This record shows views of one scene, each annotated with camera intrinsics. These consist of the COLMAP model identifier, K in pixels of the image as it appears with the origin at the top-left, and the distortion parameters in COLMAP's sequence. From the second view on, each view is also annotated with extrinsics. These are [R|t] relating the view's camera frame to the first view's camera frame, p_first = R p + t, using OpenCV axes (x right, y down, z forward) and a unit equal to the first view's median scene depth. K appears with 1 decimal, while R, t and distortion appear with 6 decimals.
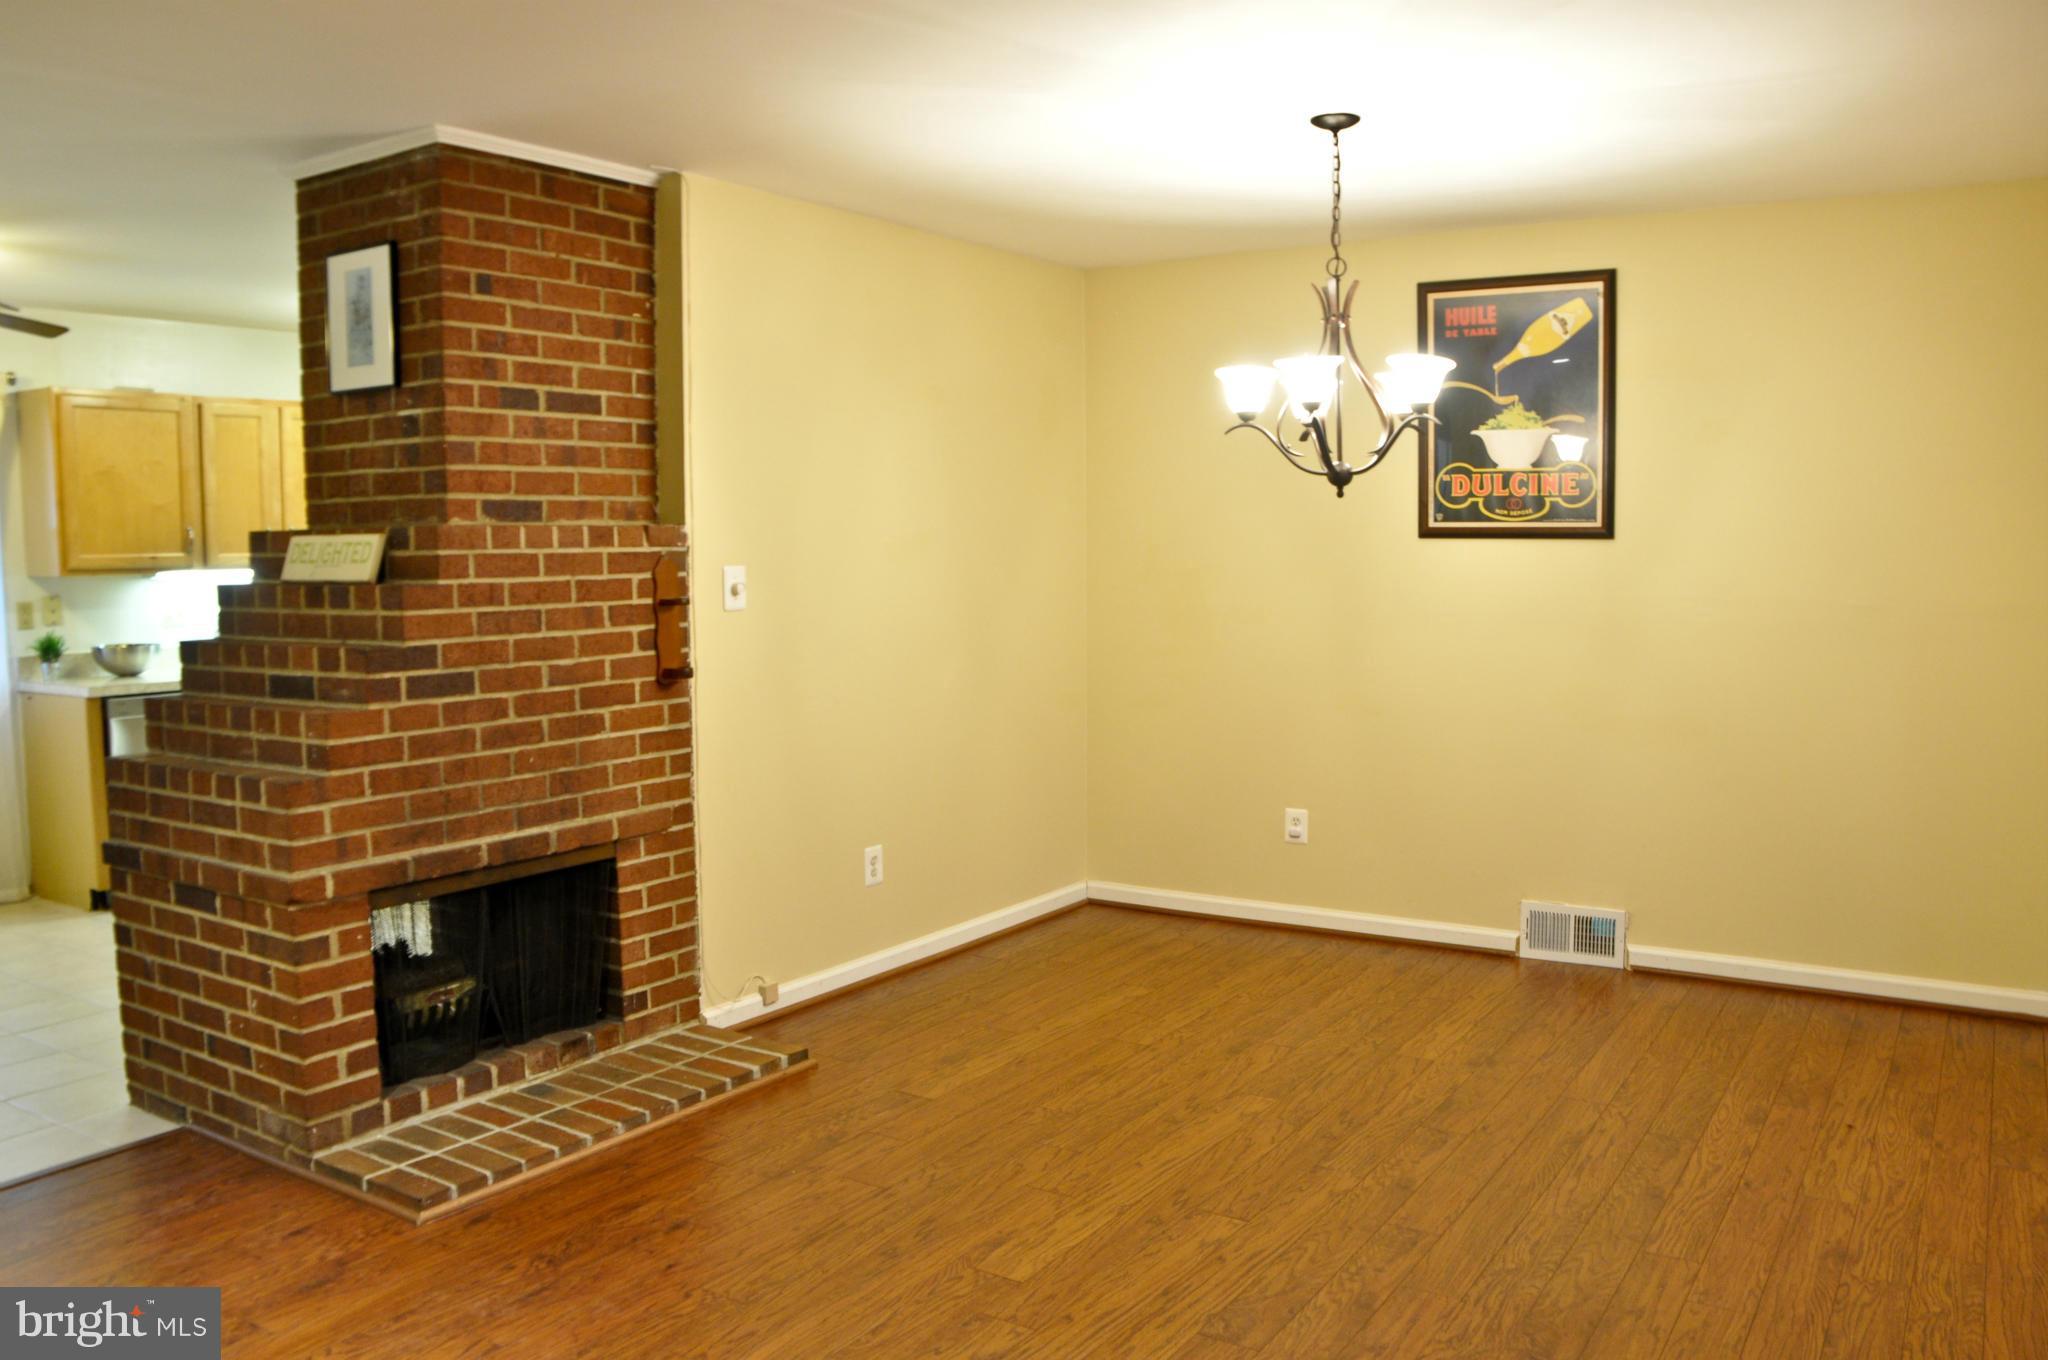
lens RADIAL K [[1604.5, 0, 1002.0], [0, 1604.5, 684.8], [0, 0, 1]] dist [-0.172572, 0.117727]
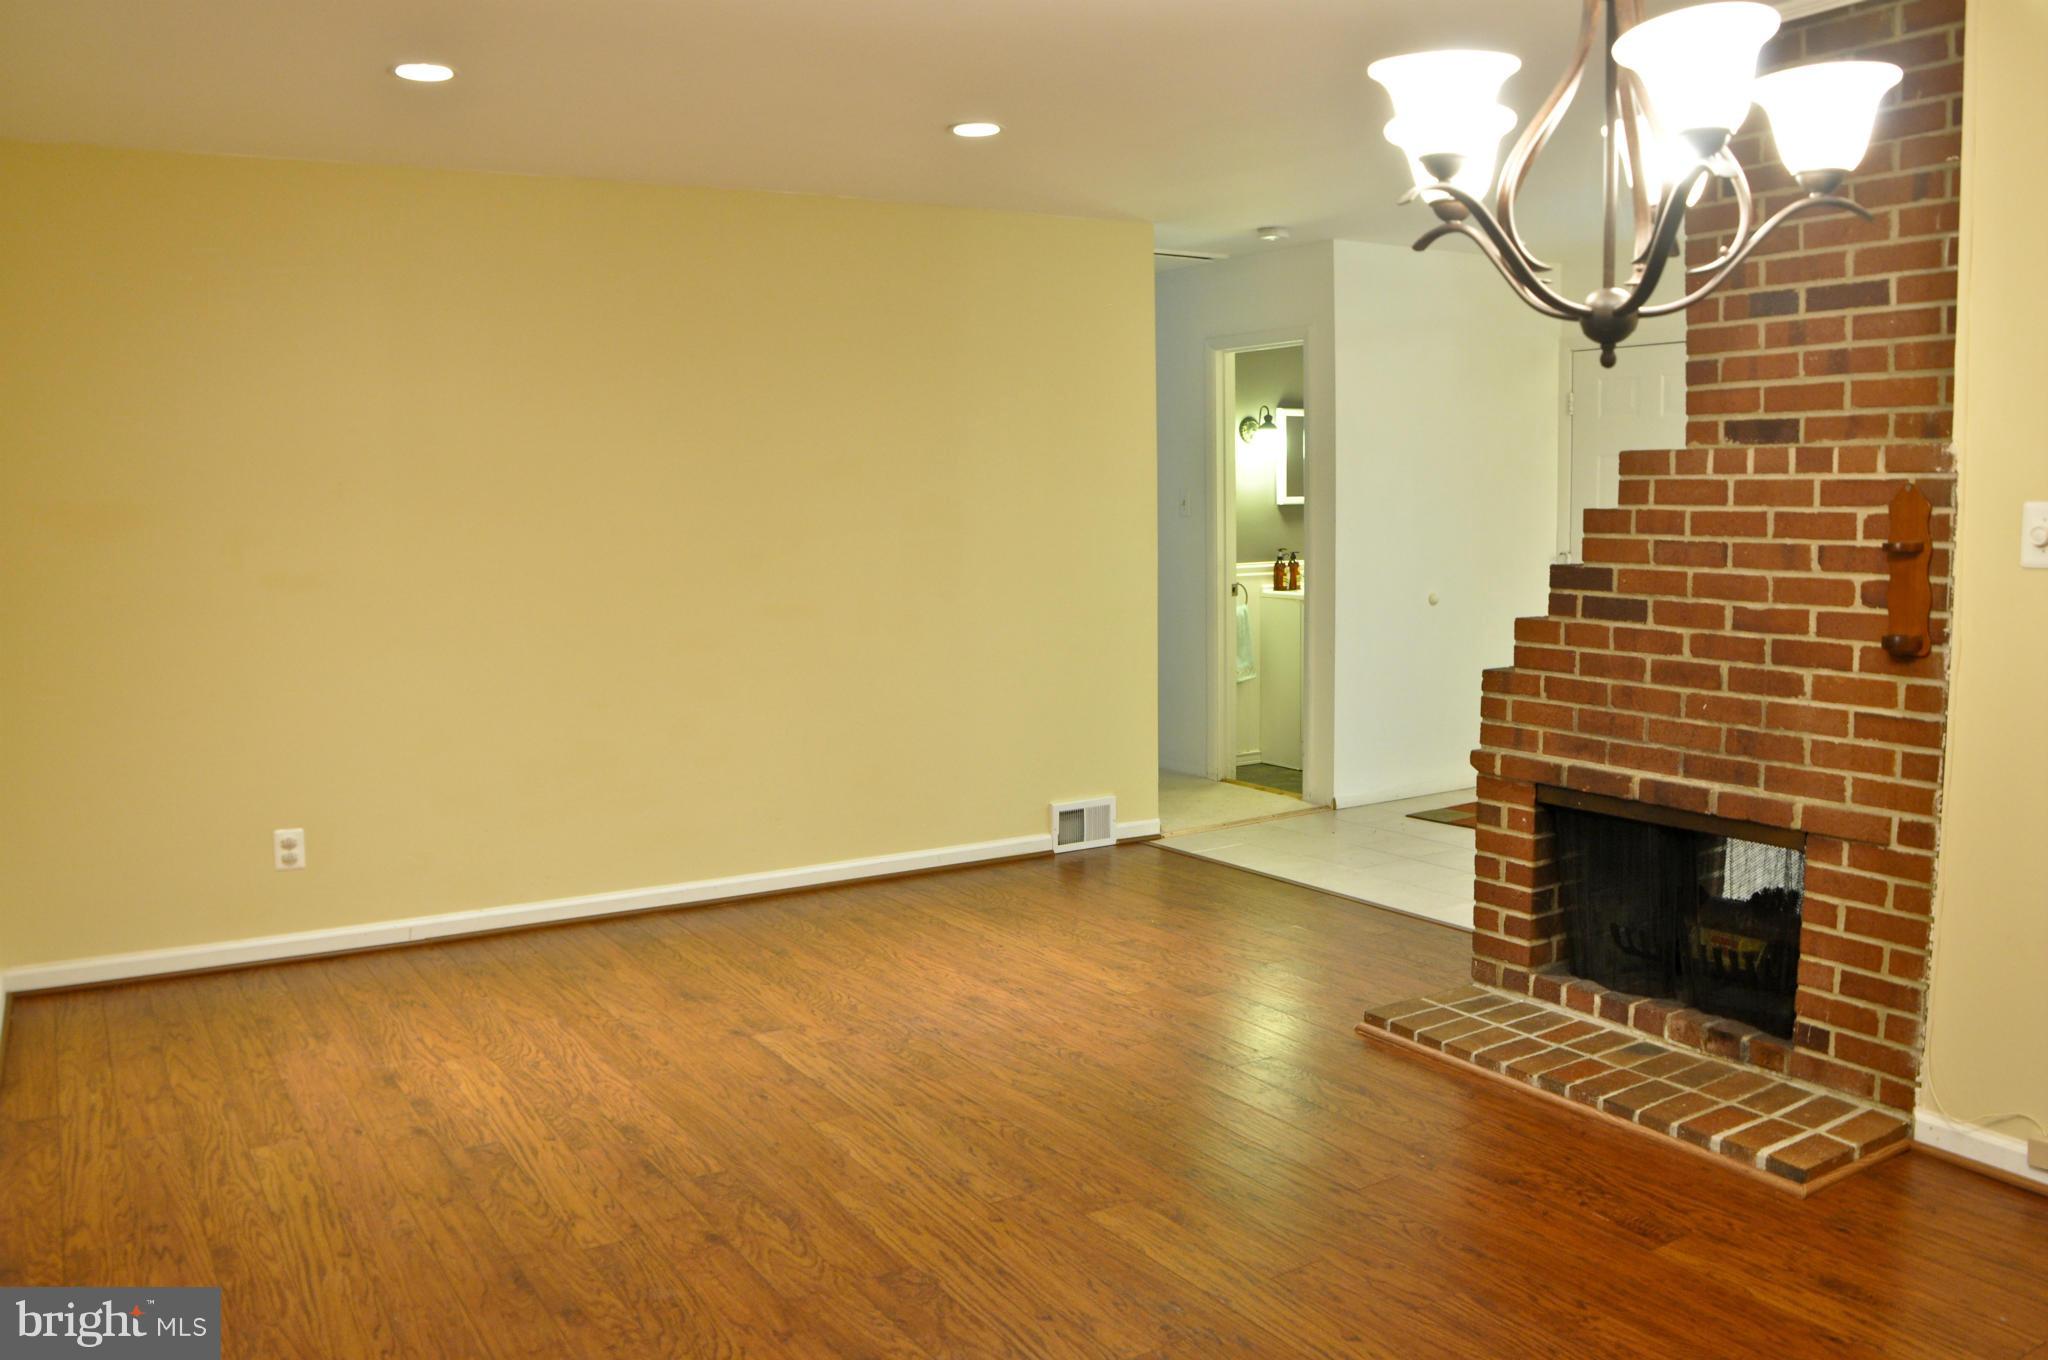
lens RADIAL K [[1642.9, 0, 1024.0], [0, 1642.9, 680.0], [0, 0, 1]] dist [-0.173827, 0.137705]
pose [[-0.415802, 0.119416, -0.901581, 0.680230], [-0.061336, 0.985403, 0.158806, -0.087927], [0.907385, 0.121332, -0.402408, 0.989174]]
